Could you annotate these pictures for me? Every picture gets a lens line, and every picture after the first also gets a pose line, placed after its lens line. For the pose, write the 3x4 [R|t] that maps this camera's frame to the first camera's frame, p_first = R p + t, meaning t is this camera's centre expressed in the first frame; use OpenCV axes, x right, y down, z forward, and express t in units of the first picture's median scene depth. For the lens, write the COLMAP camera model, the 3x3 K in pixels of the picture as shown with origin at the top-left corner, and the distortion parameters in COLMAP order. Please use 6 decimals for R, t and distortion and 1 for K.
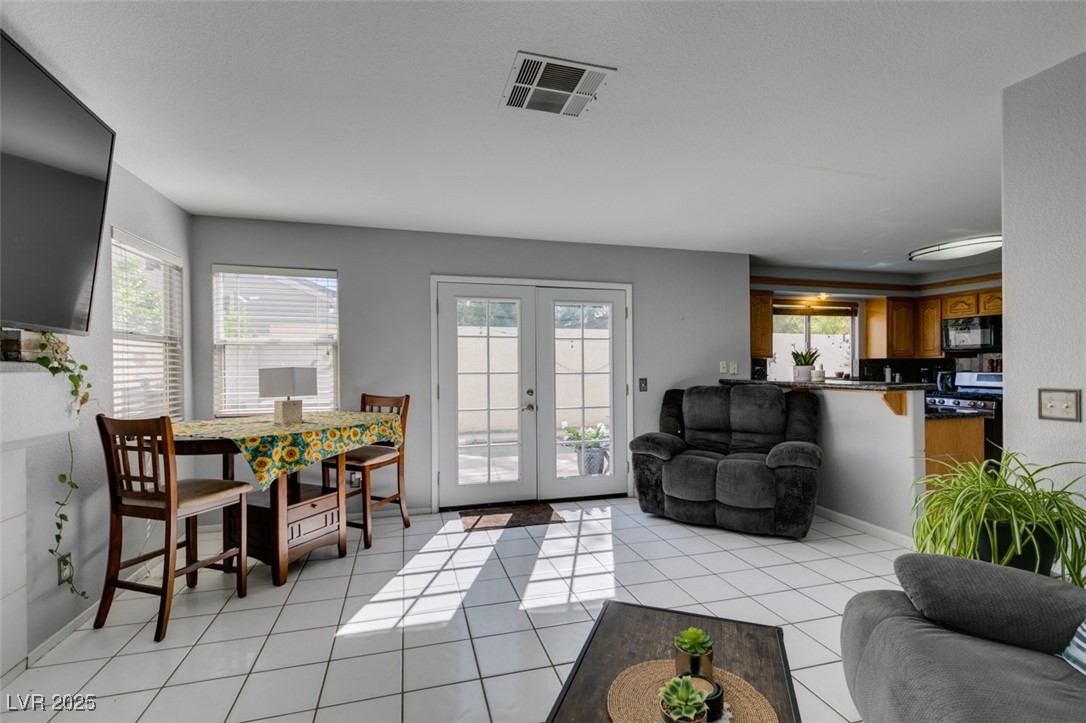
lens RADIAL K [[487.0, 0, 544.2], [0, 487.0, 369.0], [0, 0, 1]] dist [0.005757, -0.002010]
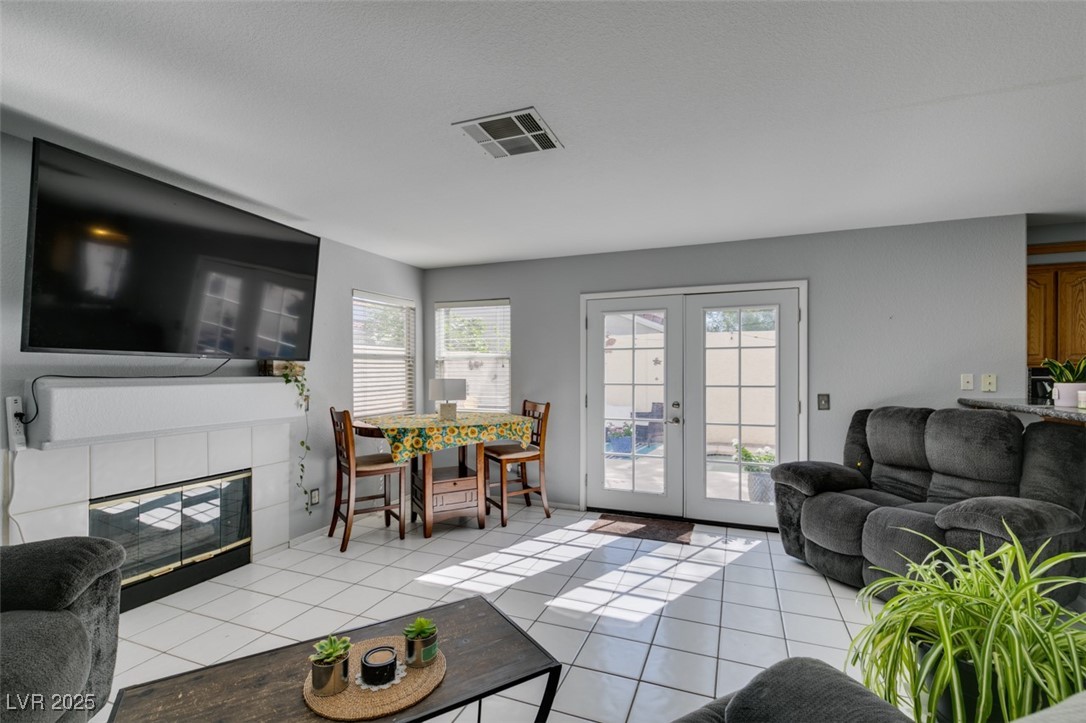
lens RADIAL K [[487.0, 0, 543.8], [0, 487.0, 373.7], [0, 0, 1]] dist [0.005757, -0.002010]
pose [[0.792008, 0.005727, -0.610484, 0.410631], [-0.005083, 0.999983, 0.002786, -0.017731], [0.610490, 0.000897, 0.792024, 0.086030]]
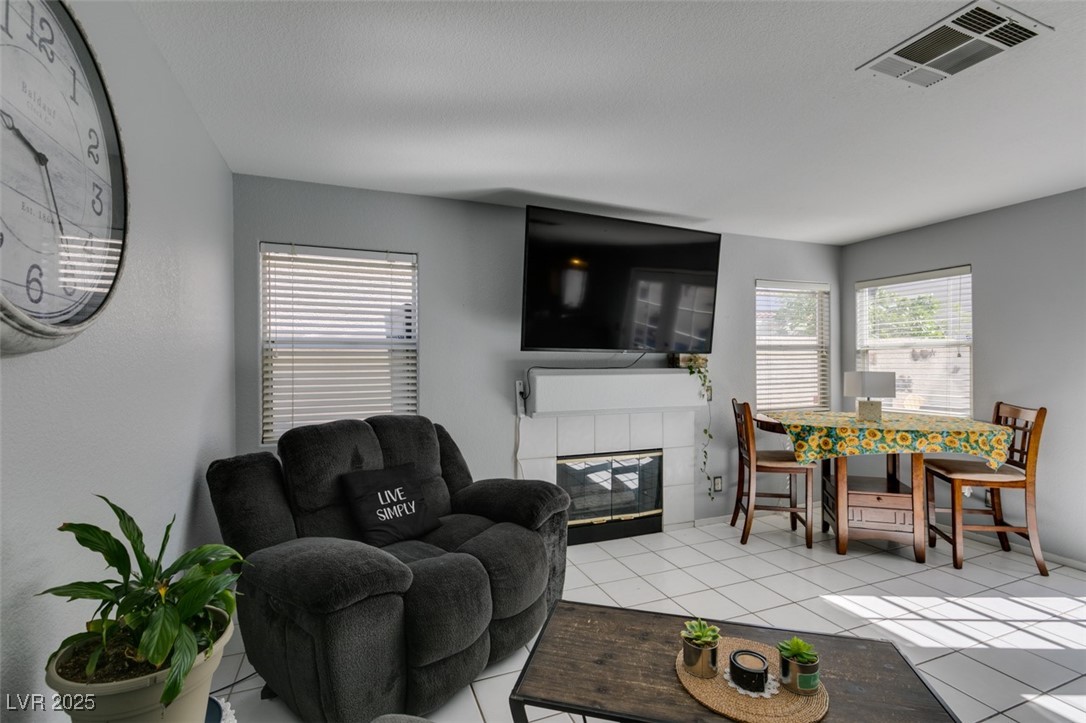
lens RADIAL K [[487.0, 0, 542.8], [0, 487.0, 364.8], [0, 0, 1]] dist [0.005757, -0.002010]
pose [[0.100553, 0.004398, -0.994922, 0.424176], [-0.001149, 0.999990, 0.004305, -0.018218], [0.994931, 0.000710, 0.100557, 0.116959]]
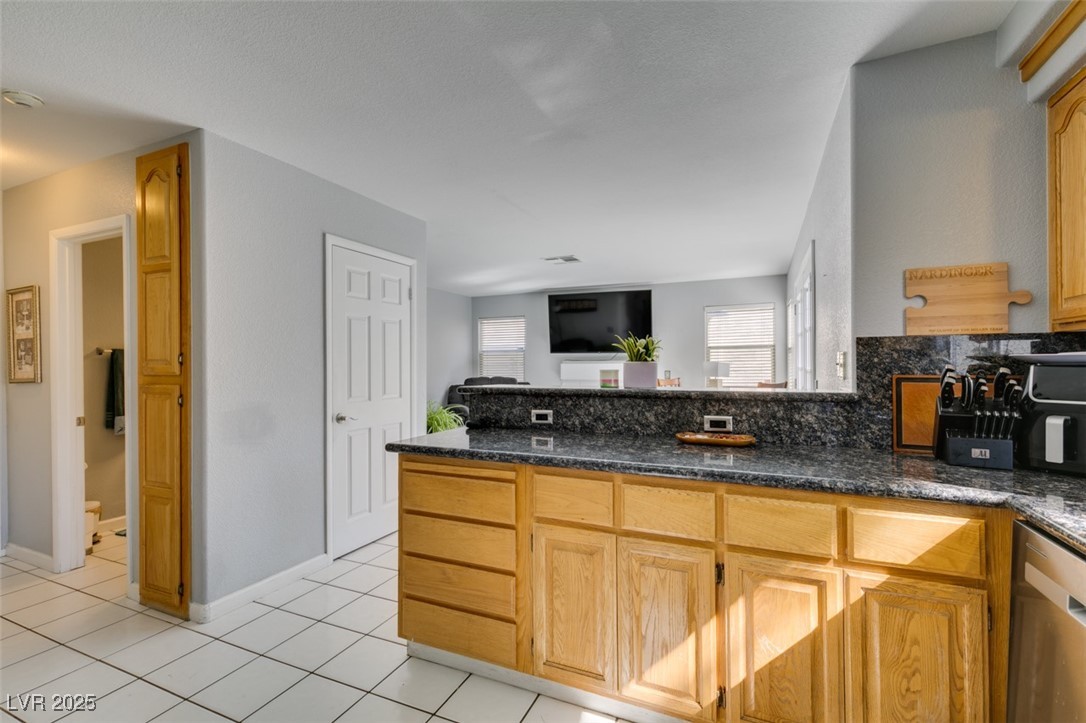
lens RADIAL K [[487.0, 0, 546.3], [0, 487.0, 360.5], [0, 0, 1]] dist [0.005757, -0.002010]
pose [[-0.636975, 0.002753, -0.770879, 1.157188], [0.003218, 0.999994, 0.000913, -0.010393], [0.770877, -0.001899, -0.636981, 1.414735]]
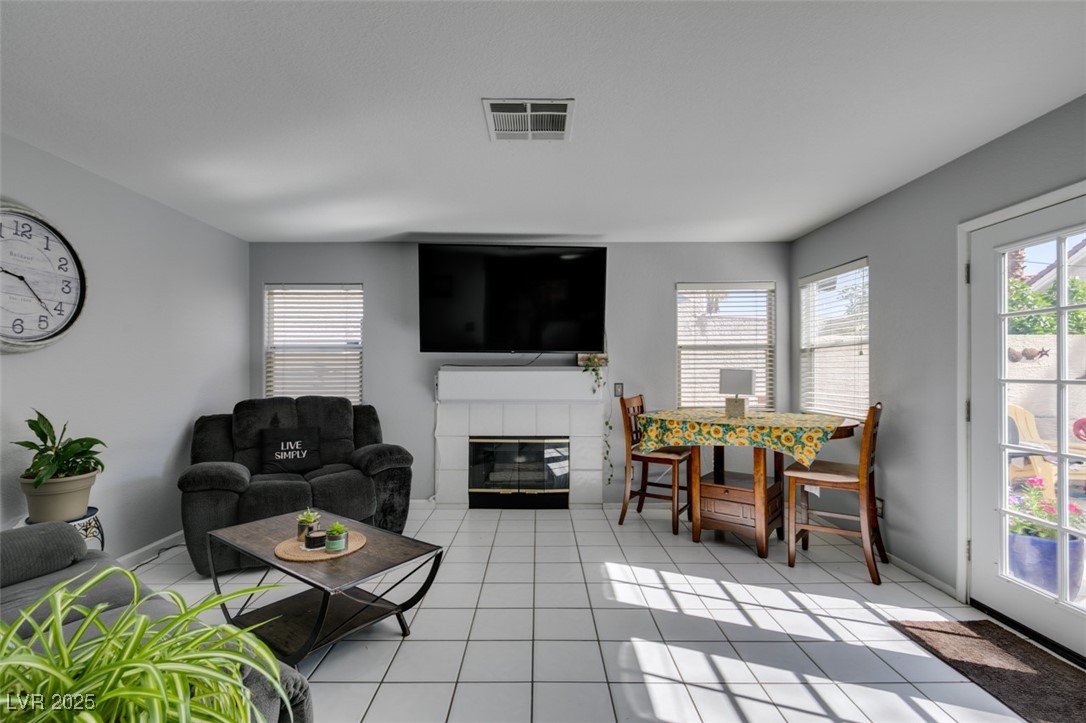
lens RADIAL K [[487.0, 0, 540.3], [0, 487.0, 364.5], [0, 0, 1]] dist [0.005757, -0.002010]
pose [[-0.272242, -0.005733, -0.962212, 0.582706], [-0.003029, 0.999982, -0.005101, -0.005827], [0.962224, 0.001525, -0.272255, 0.712883]]
